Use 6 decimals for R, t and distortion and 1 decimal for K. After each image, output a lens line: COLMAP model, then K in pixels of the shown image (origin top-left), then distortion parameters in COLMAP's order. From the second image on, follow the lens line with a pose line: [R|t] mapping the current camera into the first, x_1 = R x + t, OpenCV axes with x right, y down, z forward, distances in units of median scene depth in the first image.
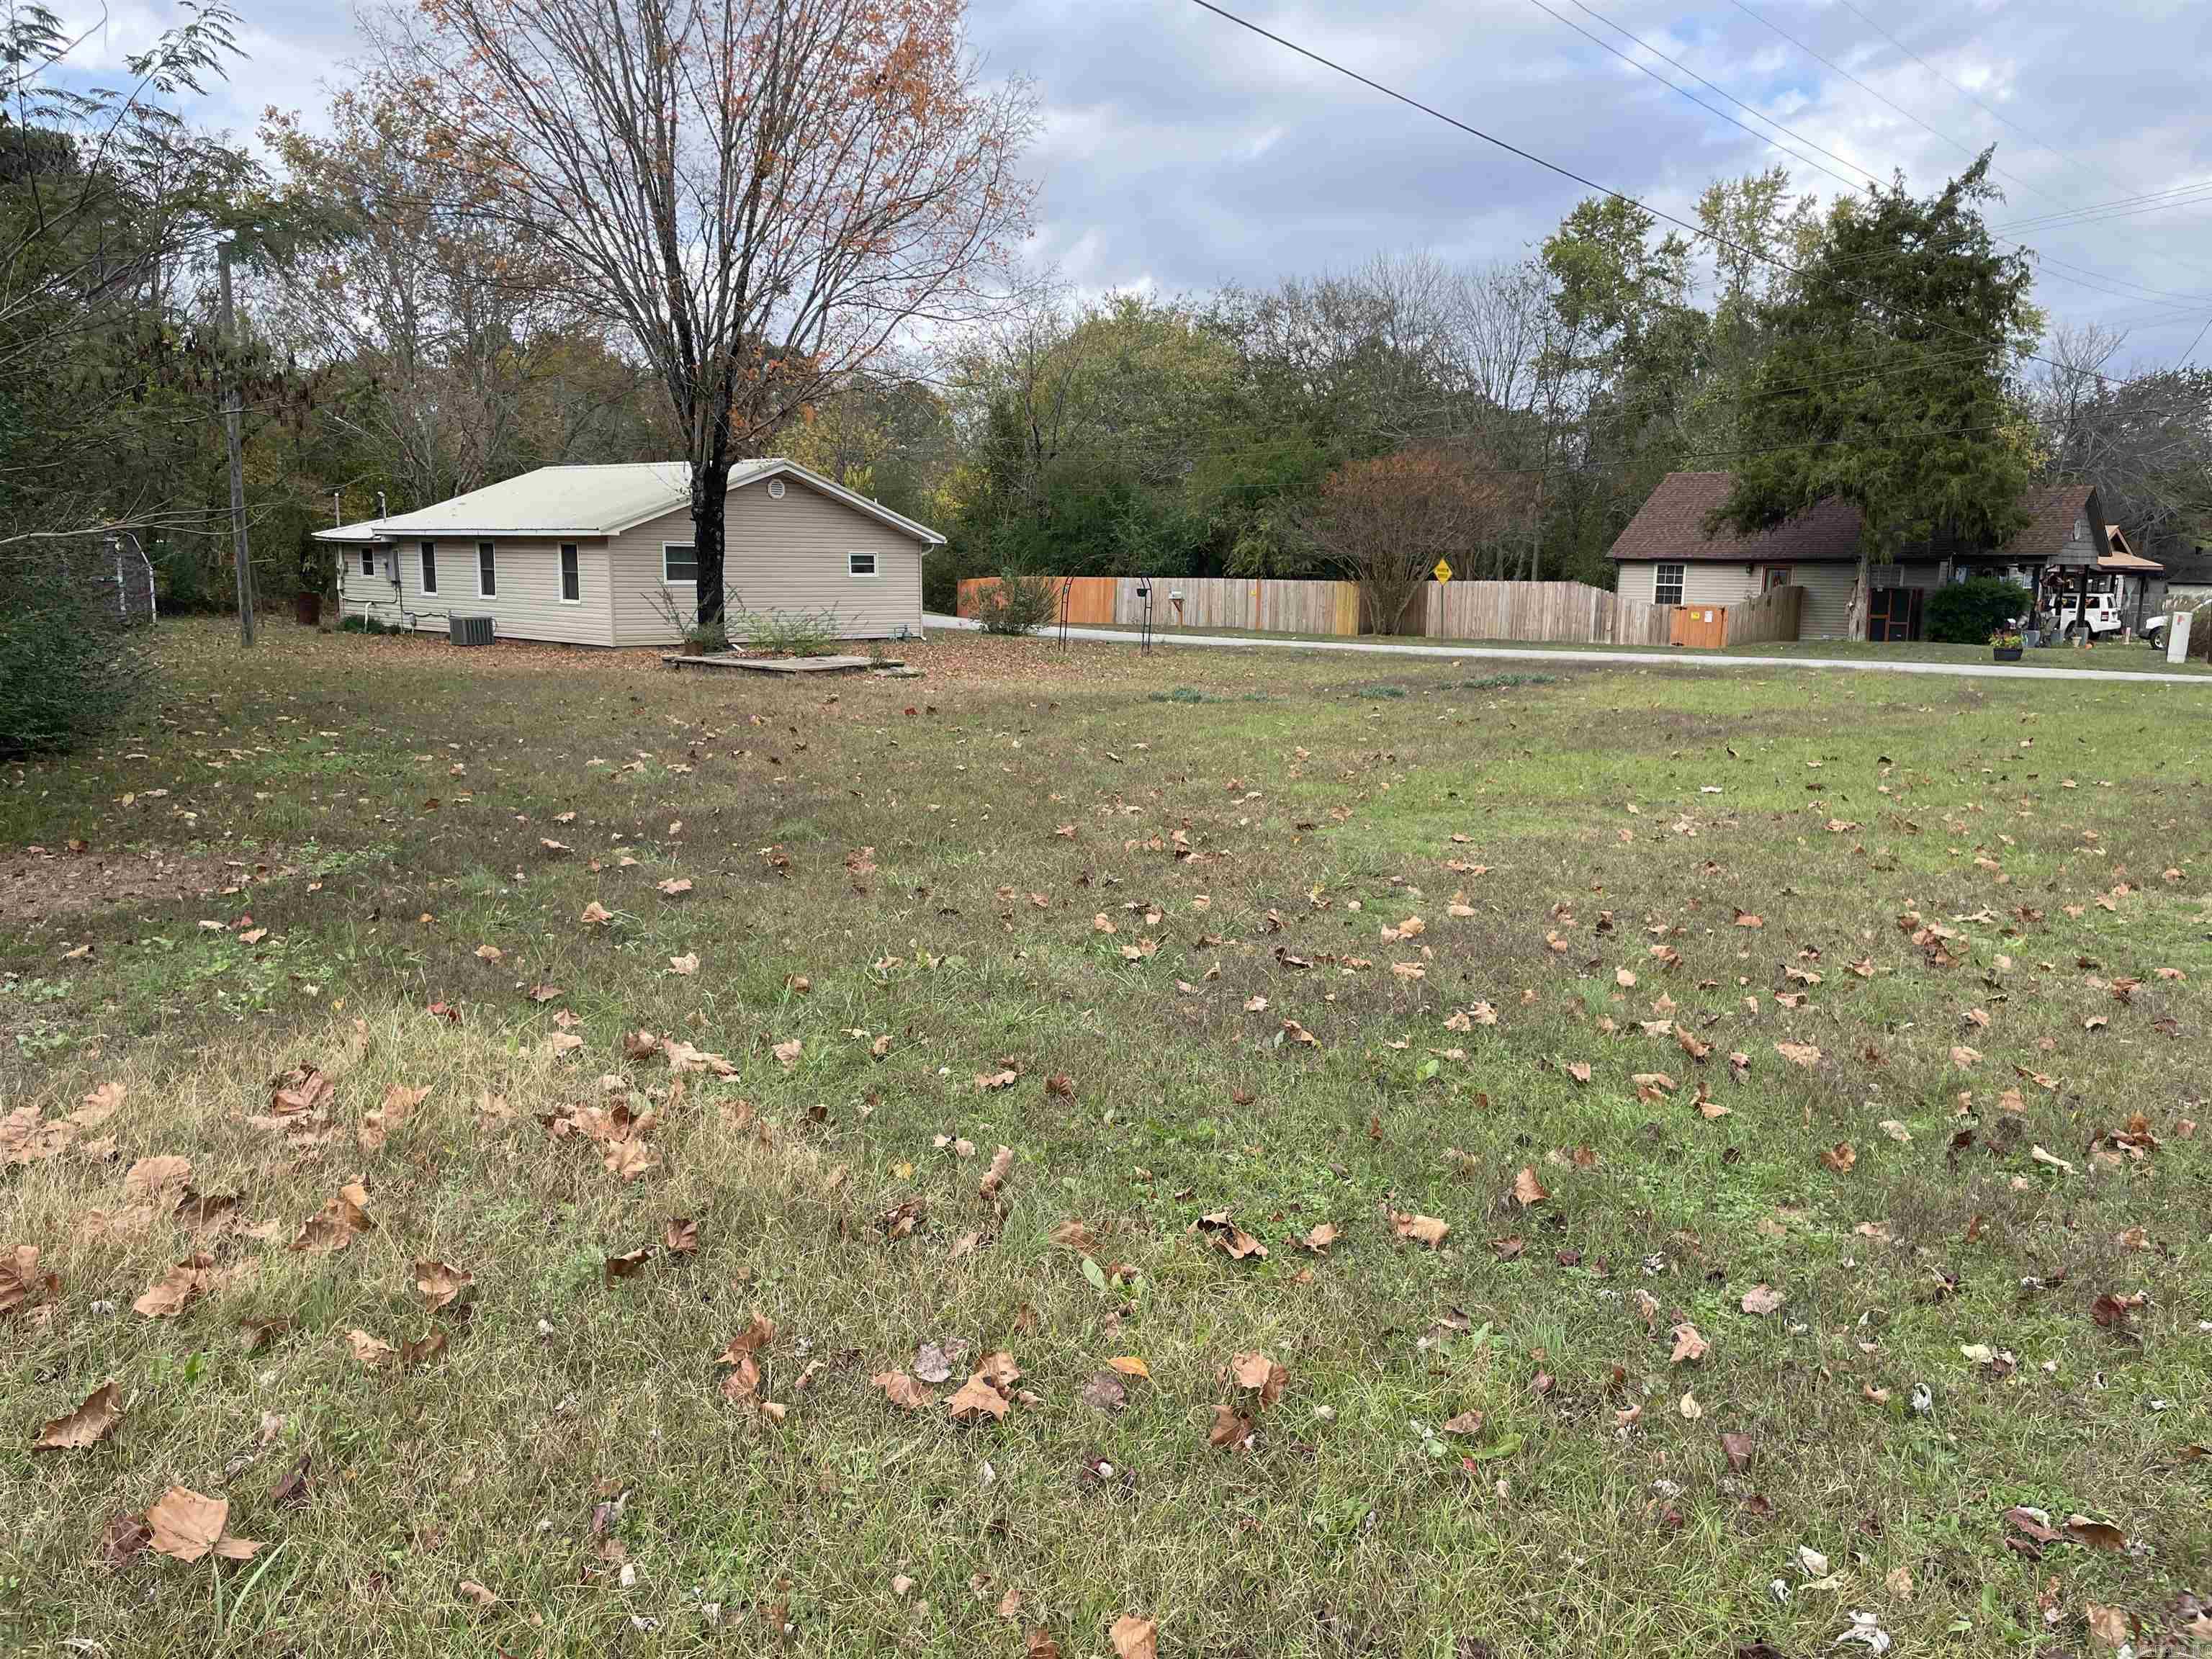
lens RADIAL K [[1697.9, 0, 1078.1], [0, 1697.9, 819.1], [0, 0, 1]] dist [0.096511, -0.143072]
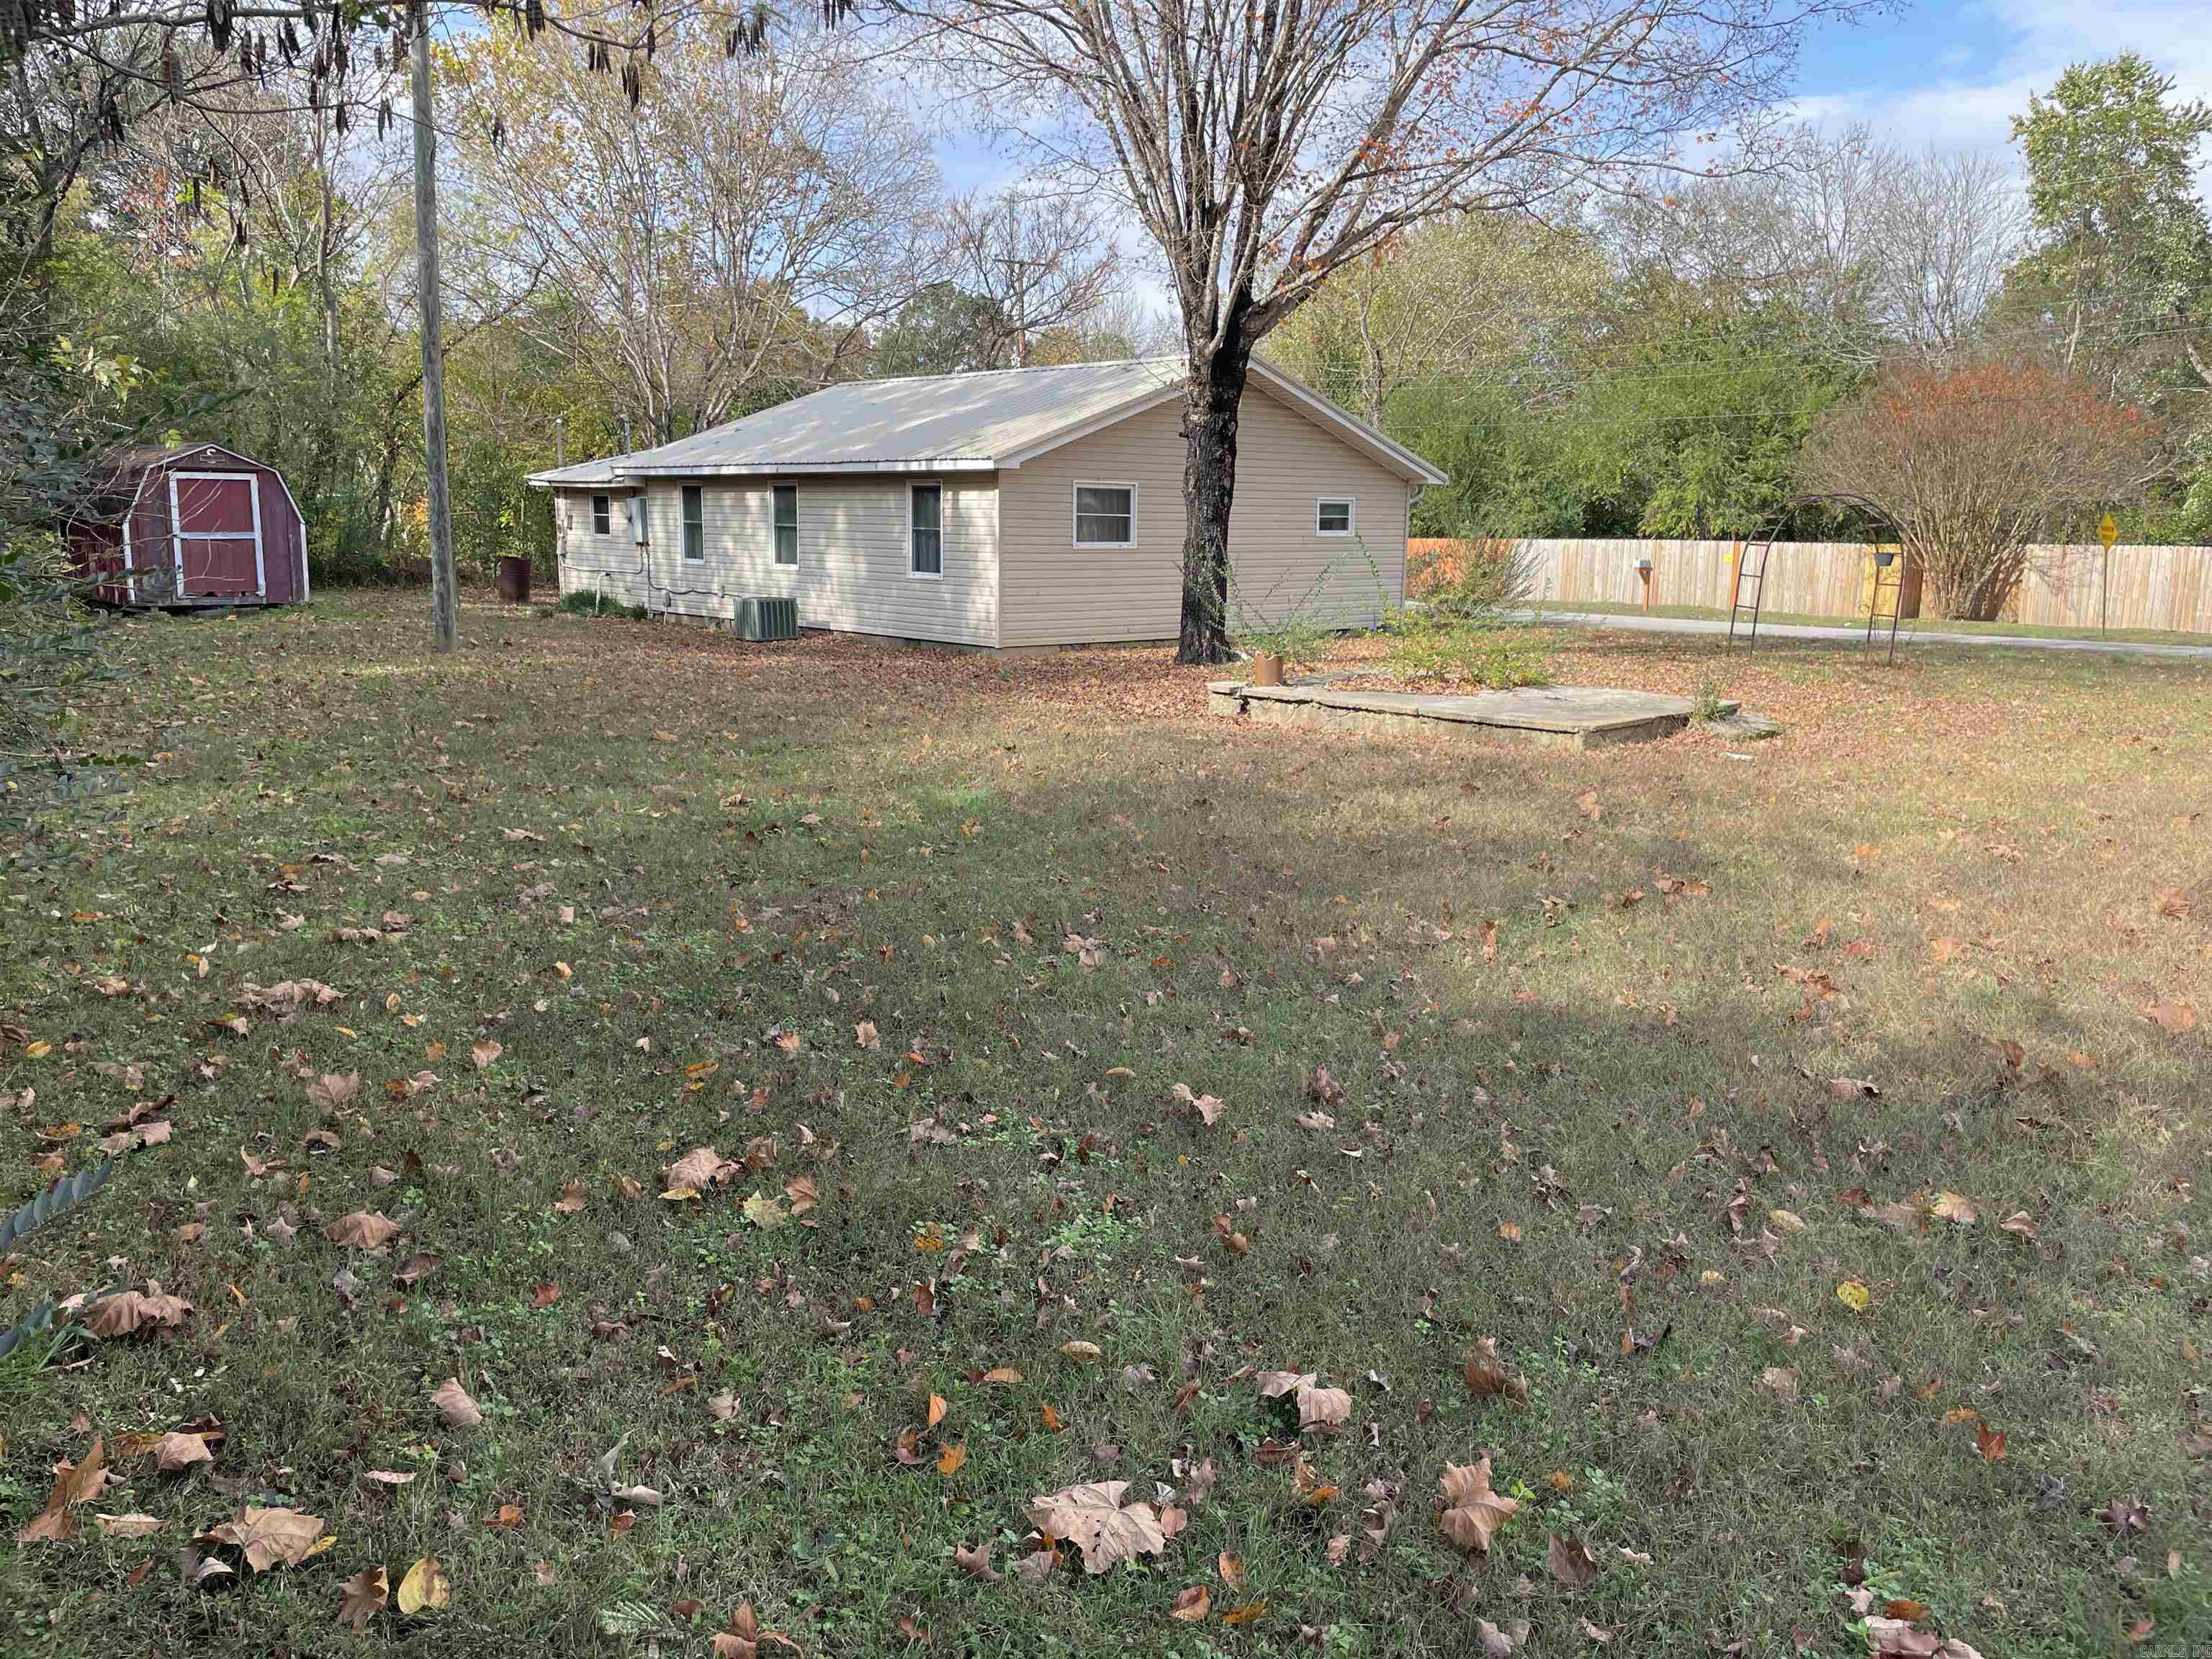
lens RADIAL K [[1697.9, 0, 1078.1], [0, 1697.9, 819.1], [0, 0, 1]] dist [0.096511, -0.143072]
pose [[0.996202, 0.017185, -0.085355, -0.163589], [-0.015496, 0.999672, 0.020411, -0.044372], [0.085677, -0.019011, 0.996142, 0.328992]]
